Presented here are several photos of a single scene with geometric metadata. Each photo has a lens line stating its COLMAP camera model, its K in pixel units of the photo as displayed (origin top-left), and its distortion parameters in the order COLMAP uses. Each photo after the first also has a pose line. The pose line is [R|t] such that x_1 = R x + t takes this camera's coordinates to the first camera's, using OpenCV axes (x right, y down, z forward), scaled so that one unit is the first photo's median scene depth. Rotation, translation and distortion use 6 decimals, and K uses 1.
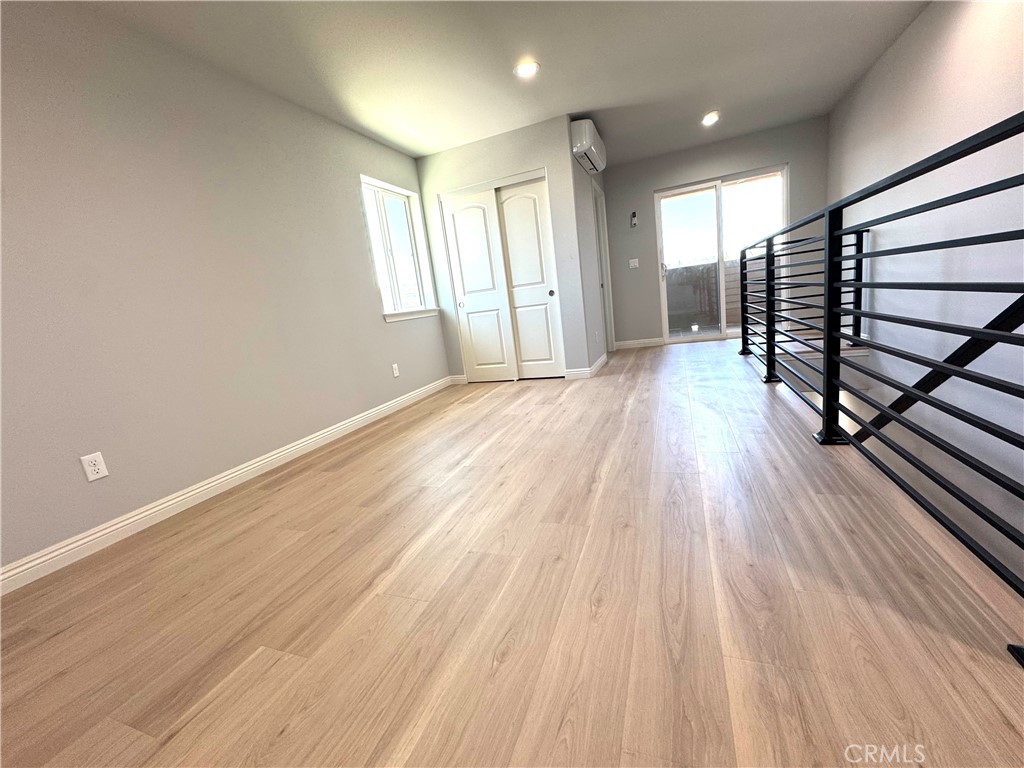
lens RADIAL K [[412.8, 0, 512.0], [0, 412.8, 384.0], [0, 0, 1]] dist [-0.000124, 0.000020]
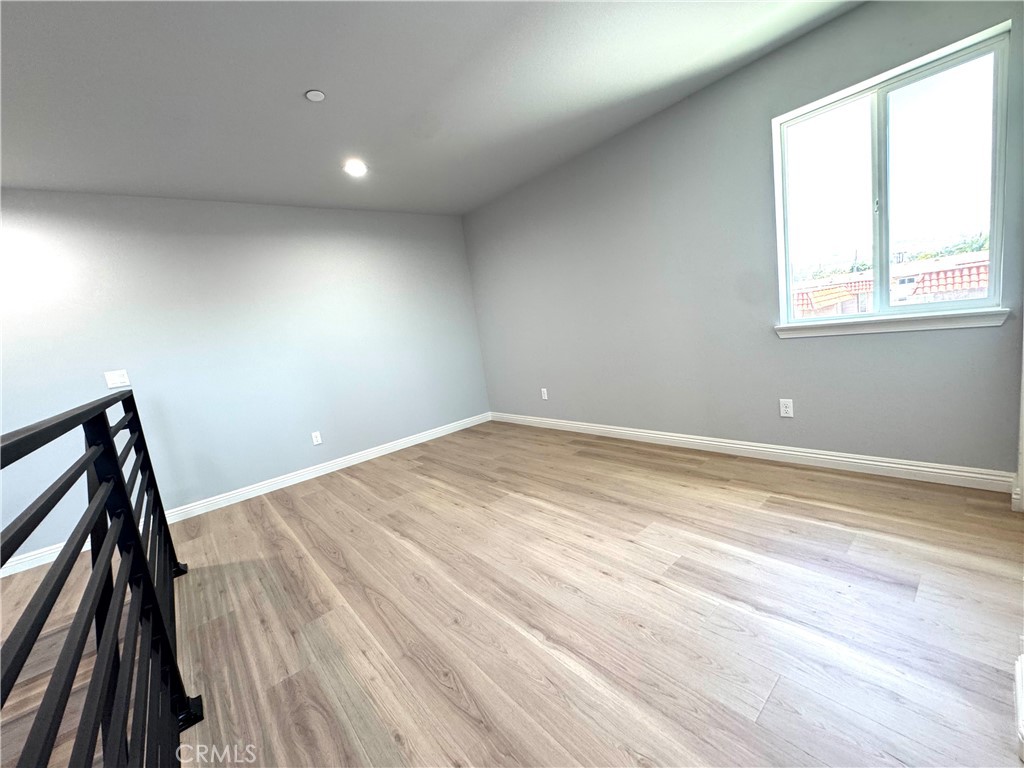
lens RADIAL K [[401.5, 0, 512.0], [0, 401.5, 384.0], [0, 0, 1]] dist [0.000051, 0.000026]
pose [[-0.446738, 0.317471, -0.836443, 0.722089], [0.025904, 0.939121, 0.342608, -0.482975], [0.894290, 0.131389, -0.427765, 1.358837]]
